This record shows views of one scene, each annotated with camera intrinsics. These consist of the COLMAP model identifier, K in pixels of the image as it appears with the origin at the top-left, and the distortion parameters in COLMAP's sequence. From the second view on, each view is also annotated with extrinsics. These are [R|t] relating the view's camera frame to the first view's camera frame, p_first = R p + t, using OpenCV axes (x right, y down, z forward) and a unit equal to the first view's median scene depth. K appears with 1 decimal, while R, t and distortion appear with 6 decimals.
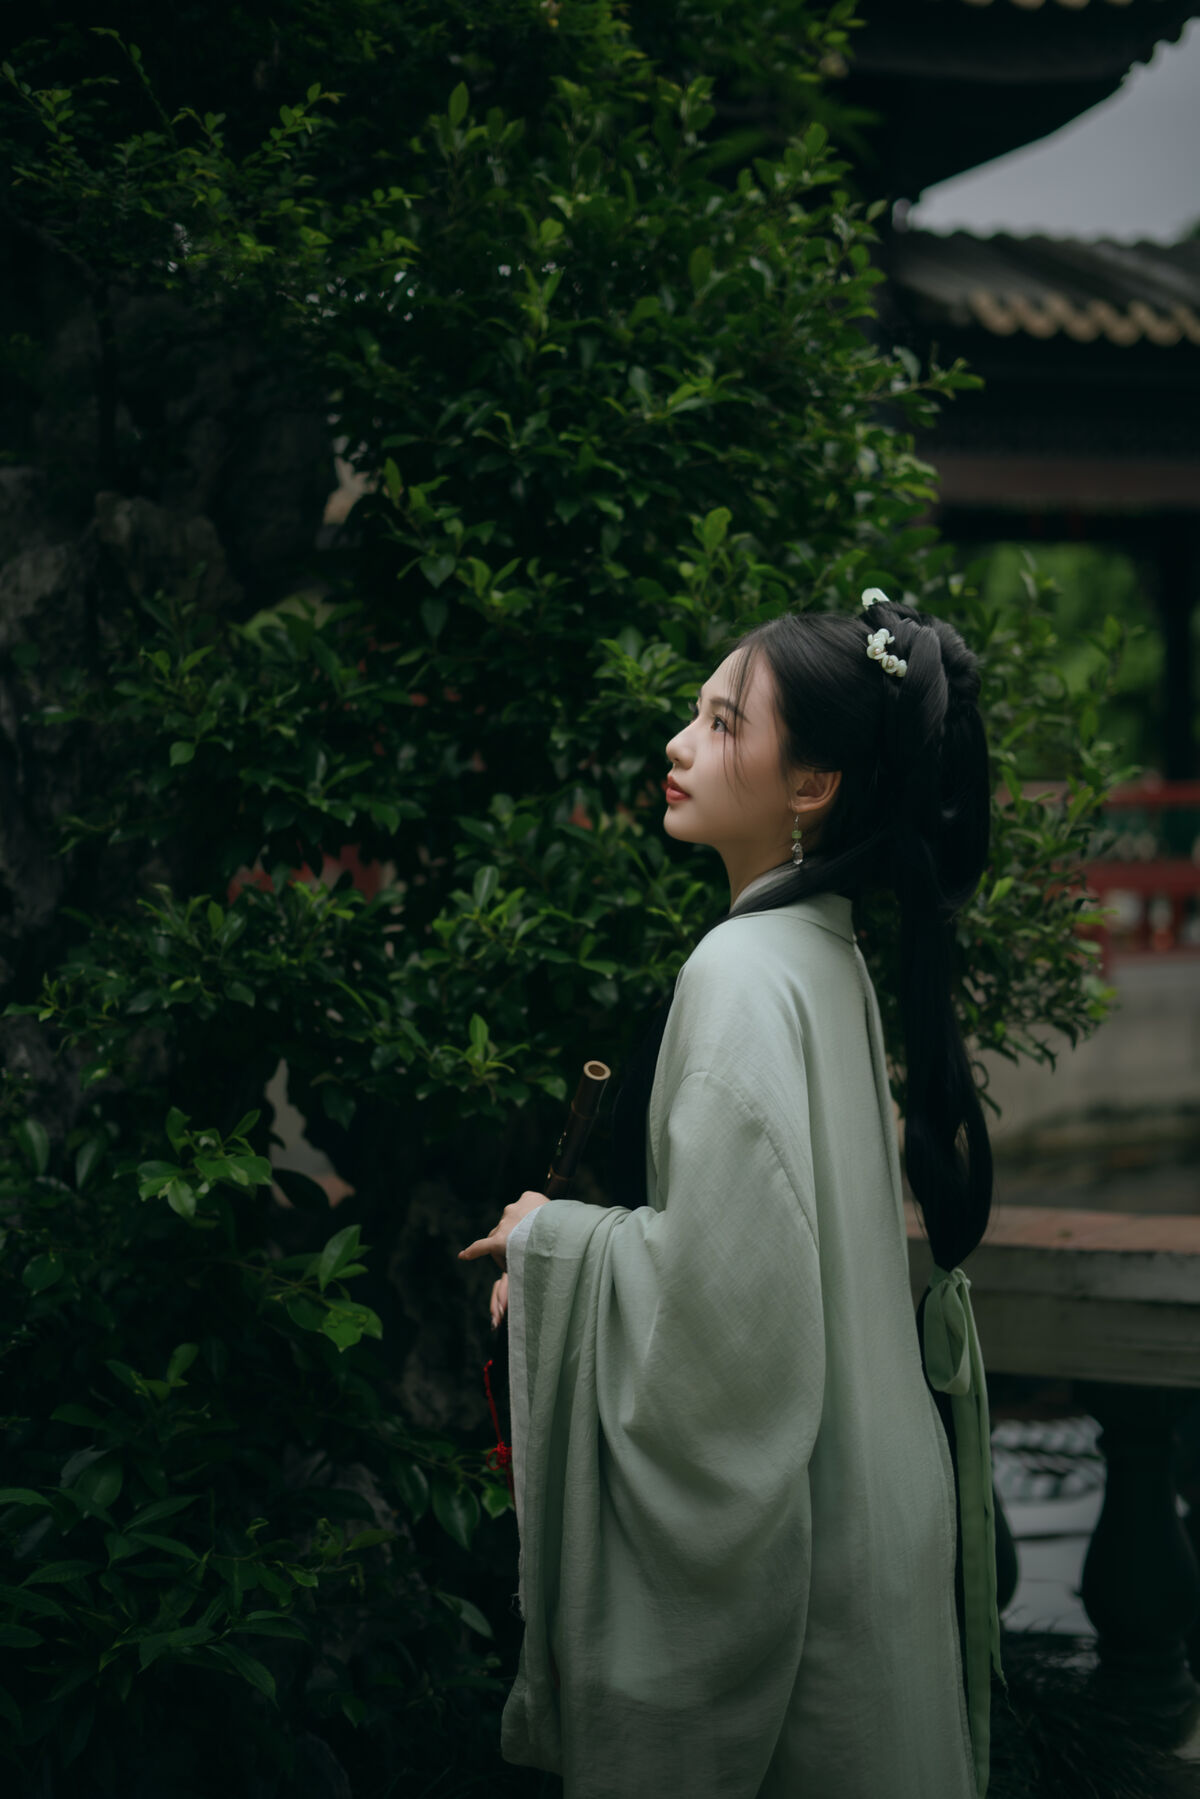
lens RADIAL K [[2602.3, 0, 600.0], [0, 2602.3, 899.5], [0, 0, 1]] dist [-0.041967, 0.116249]
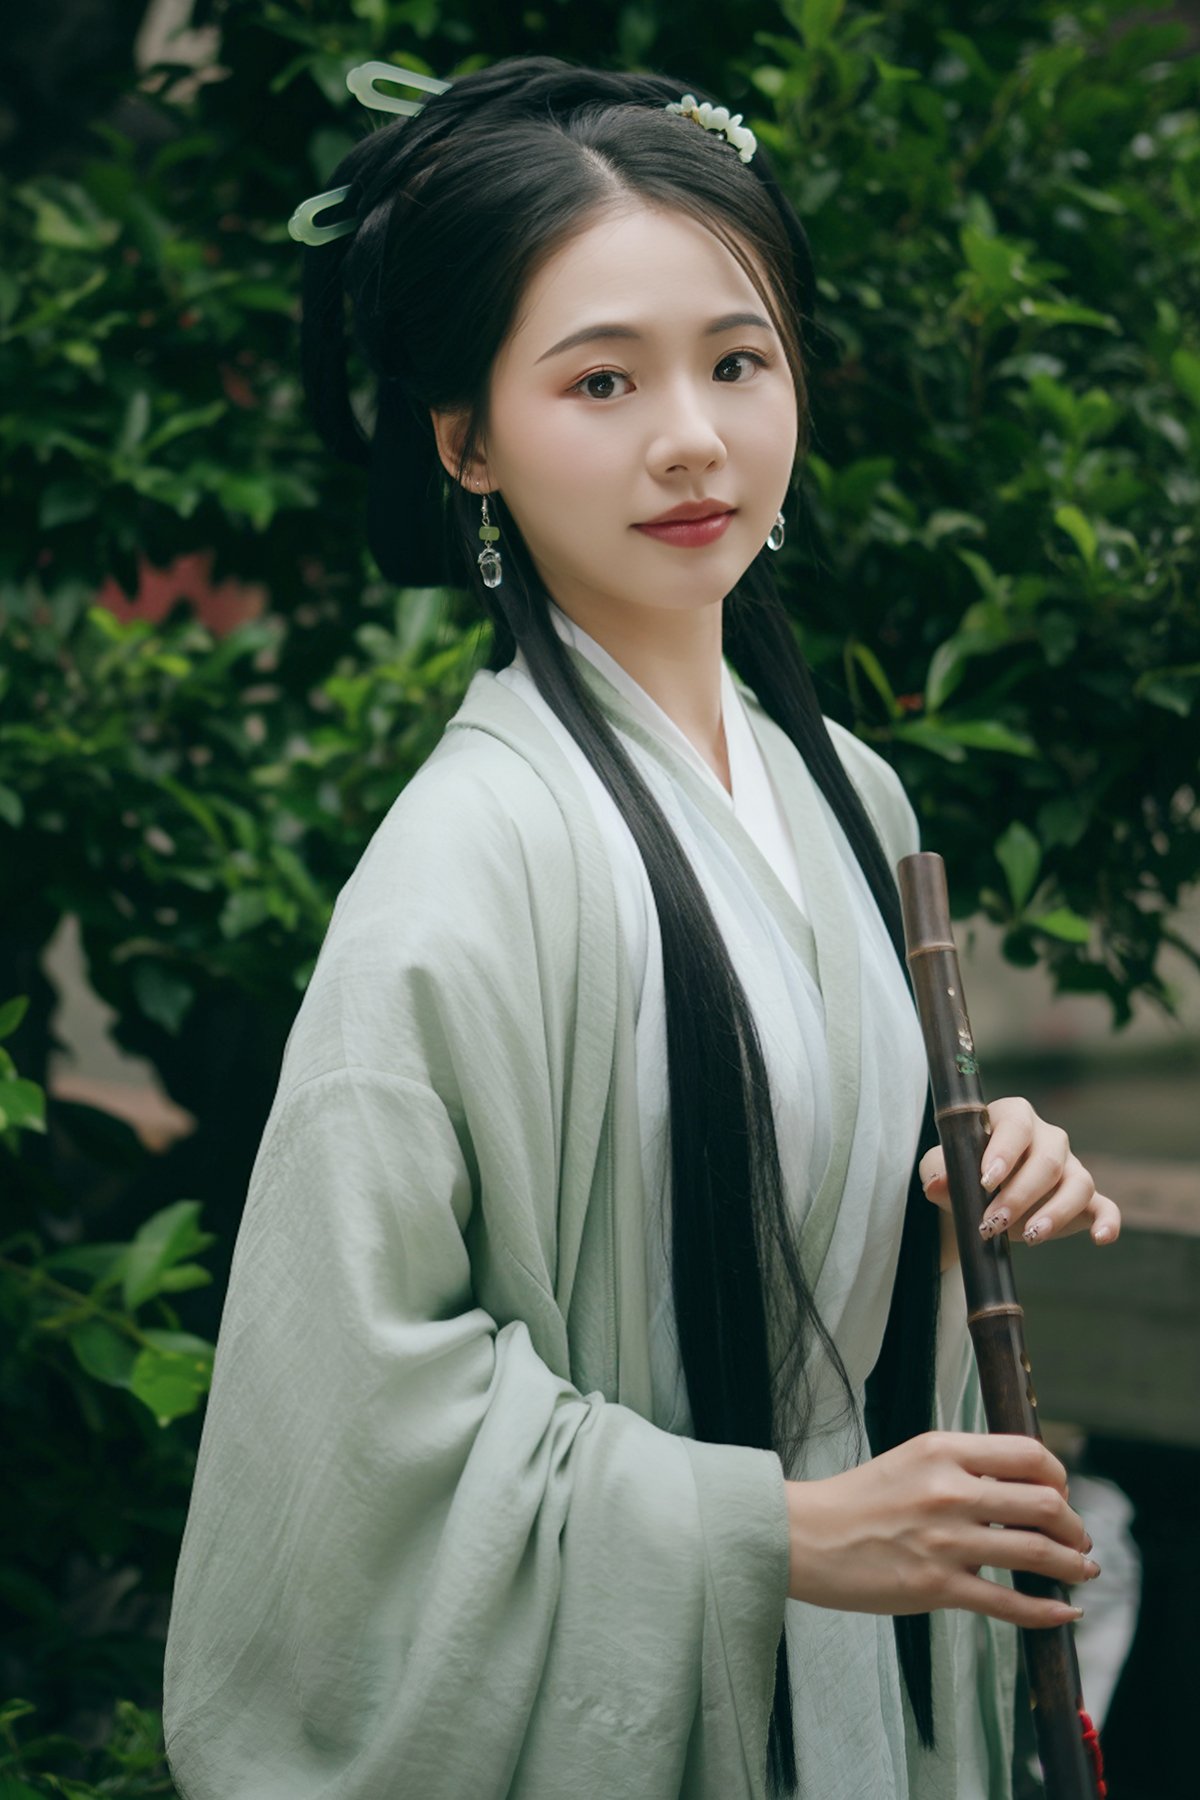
lens RADIAL K [[2660.7, 0, 600.0], [0, 2660.7, 900.0], [0, 0, 1]] dist [0.045832, 0.067659]
pose [[0.999518, 0.013533, 0.027953, -0.019124], [-0.015280, 0.997880, 0.063255, 0.018316], [-0.027038, -0.063652, 0.997606, 0.394582]]
